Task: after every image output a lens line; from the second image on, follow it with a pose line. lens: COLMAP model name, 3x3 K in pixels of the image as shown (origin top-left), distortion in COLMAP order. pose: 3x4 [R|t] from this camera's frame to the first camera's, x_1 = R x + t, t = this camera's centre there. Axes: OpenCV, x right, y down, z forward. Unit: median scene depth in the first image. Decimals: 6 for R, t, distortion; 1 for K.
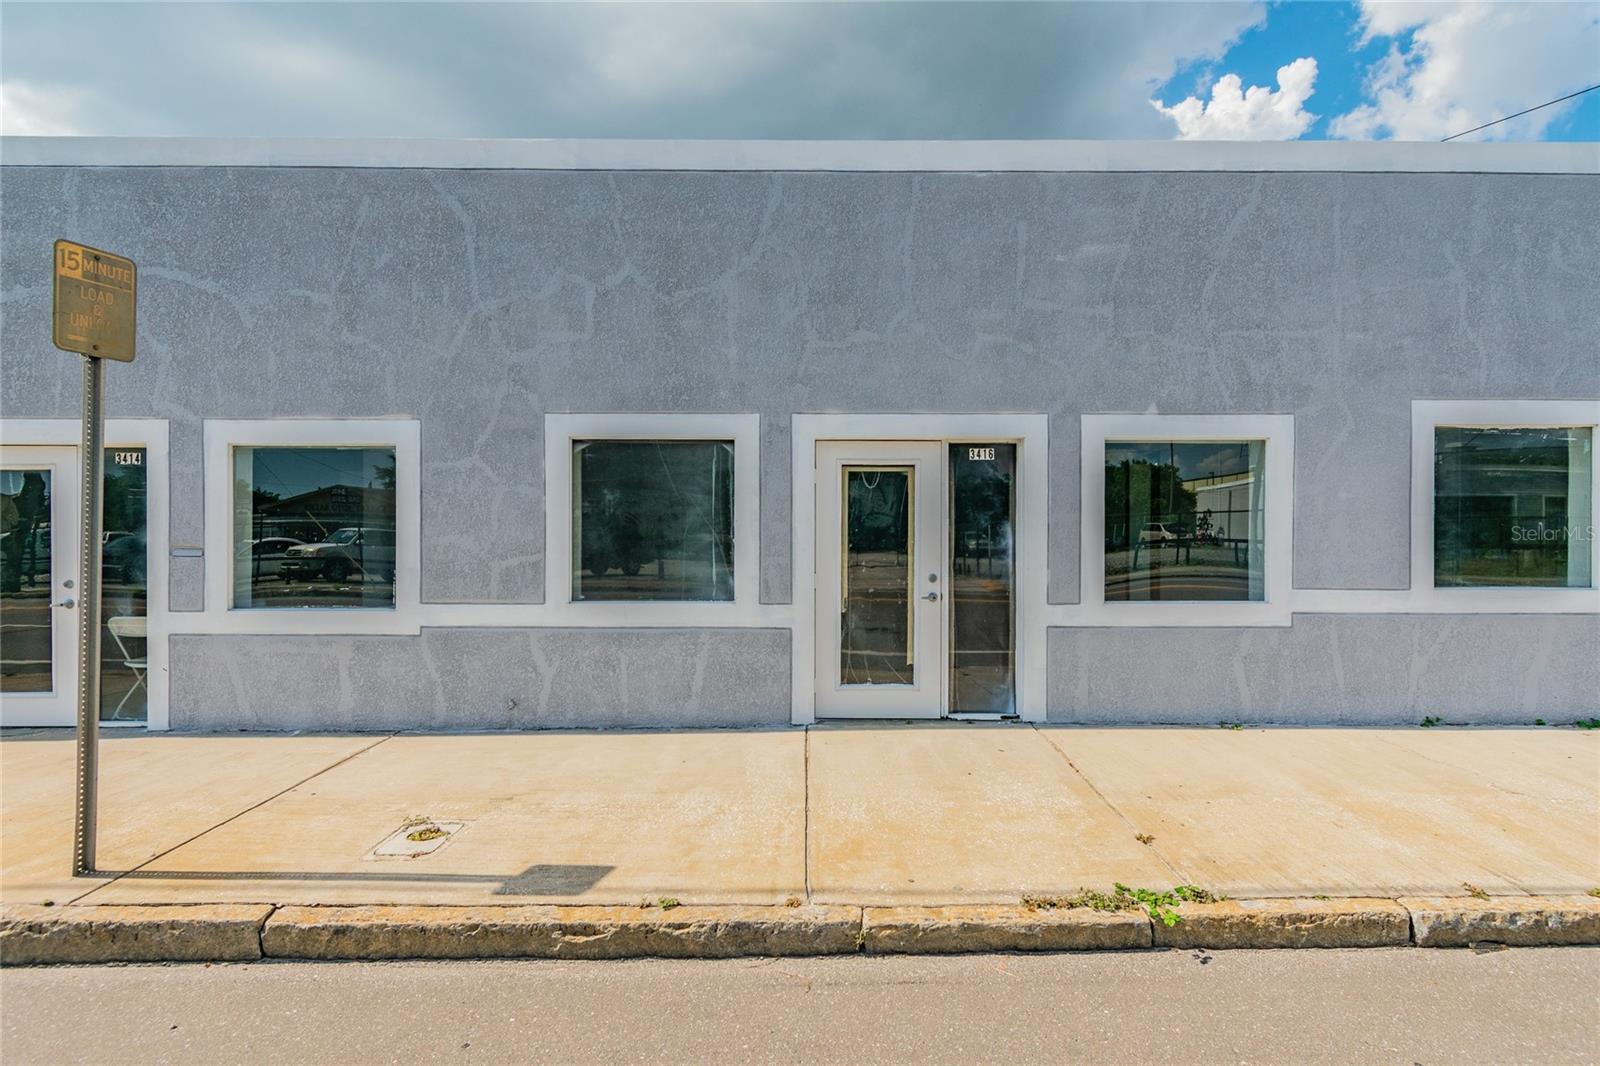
lens RADIAL K [[808.2, 0, 804.5], [0, 808.2, 530.5], [0, 0, 1]] dist [0.002932, -0.000858]
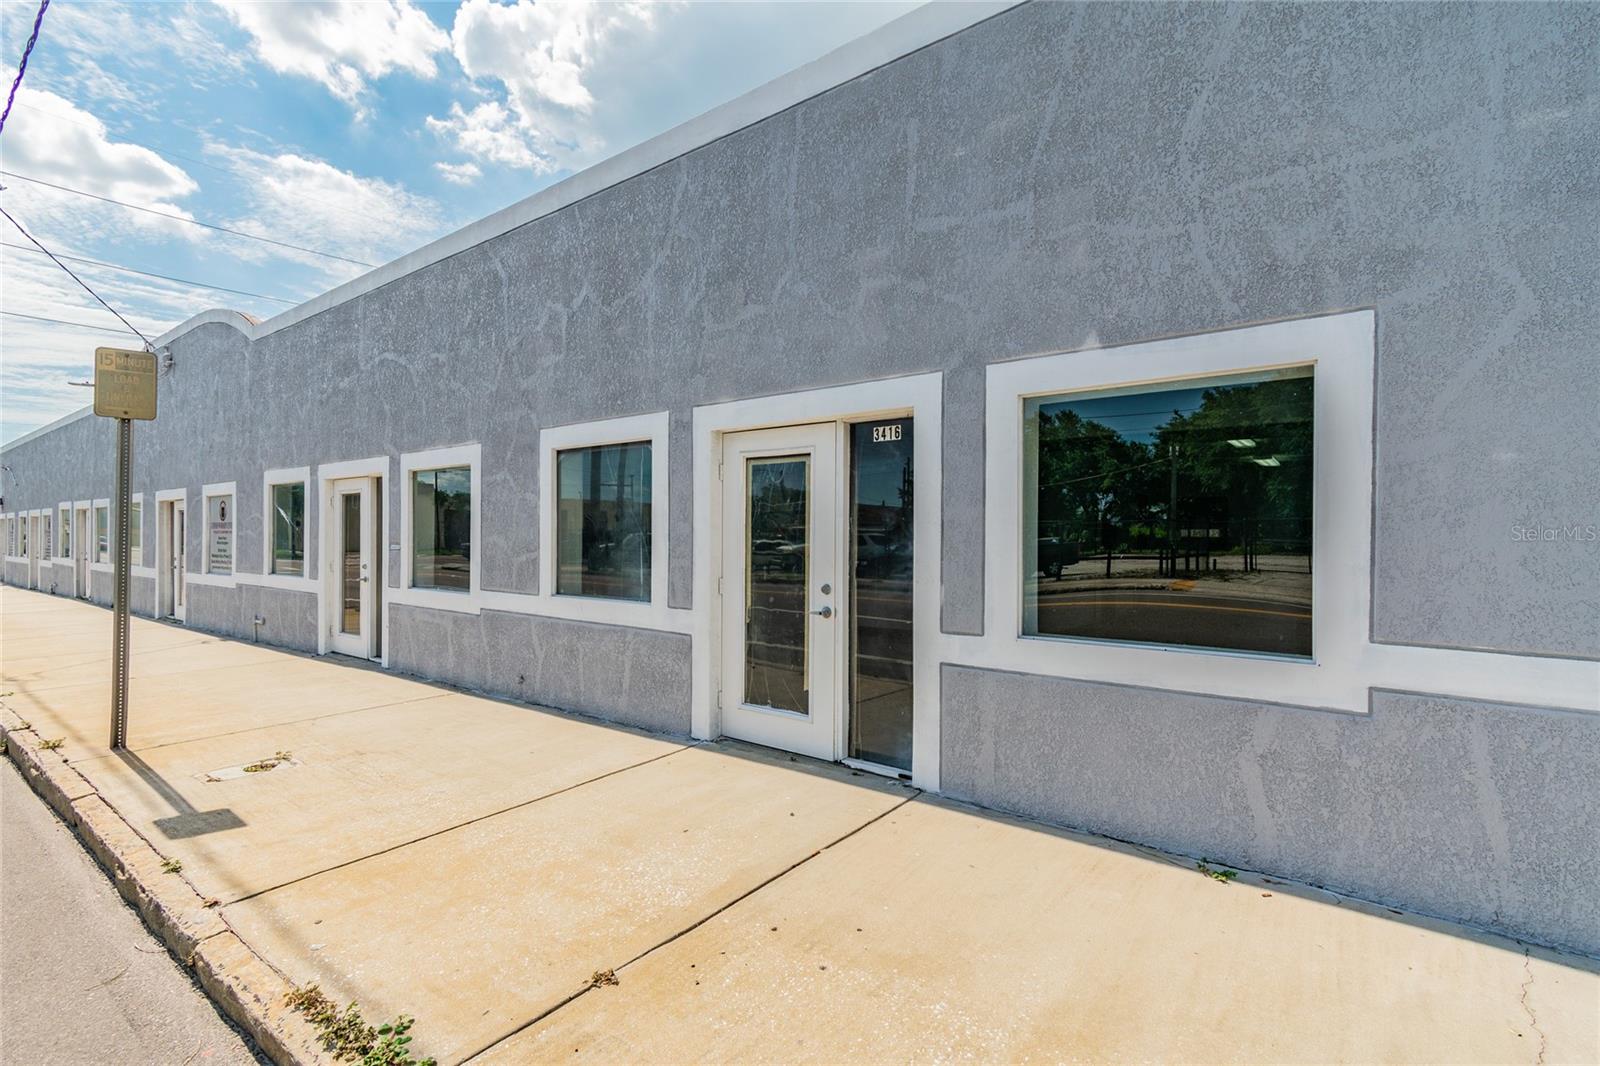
lens RADIAL K [[738.4, 0, 800.0], [0, 738.4, 533.0], [0, 0, 1]] dist [0.002355, 0.000286]
pose [[0.788130, 0.000736, -0.615509, 0.612873], [-0.002861, 0.999993, -0.002467, 0.003718], [0.615503, 0.003706, 0.788126, 0.399429]]
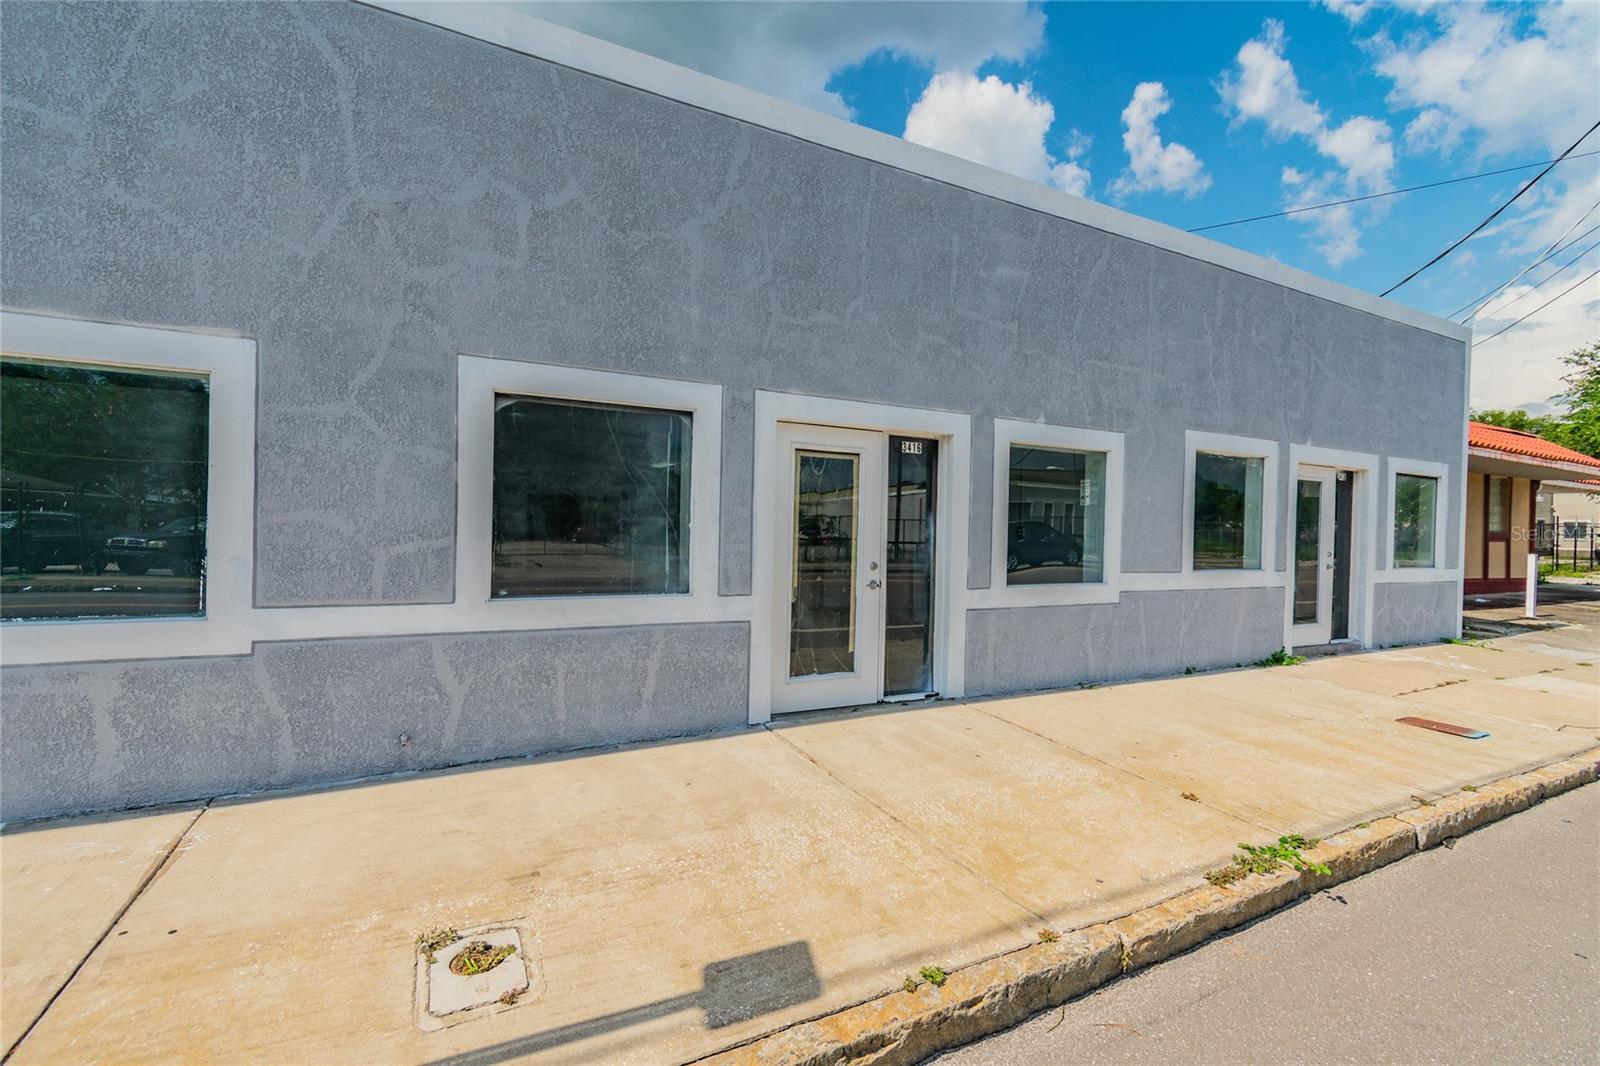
lens RADIAL K [[718.8, 0, 816.0], [0, 718.8, 531.4], [0, 0, 1]] dist [0.002535, -0.001001]
pose [[0.886477, 0.015432, 0.462516, -0.331900], [-0.020628, 0.999768, 0.006179, 0.011464], [-0.462313, -0.015018, 0.886589, 0.236228]]
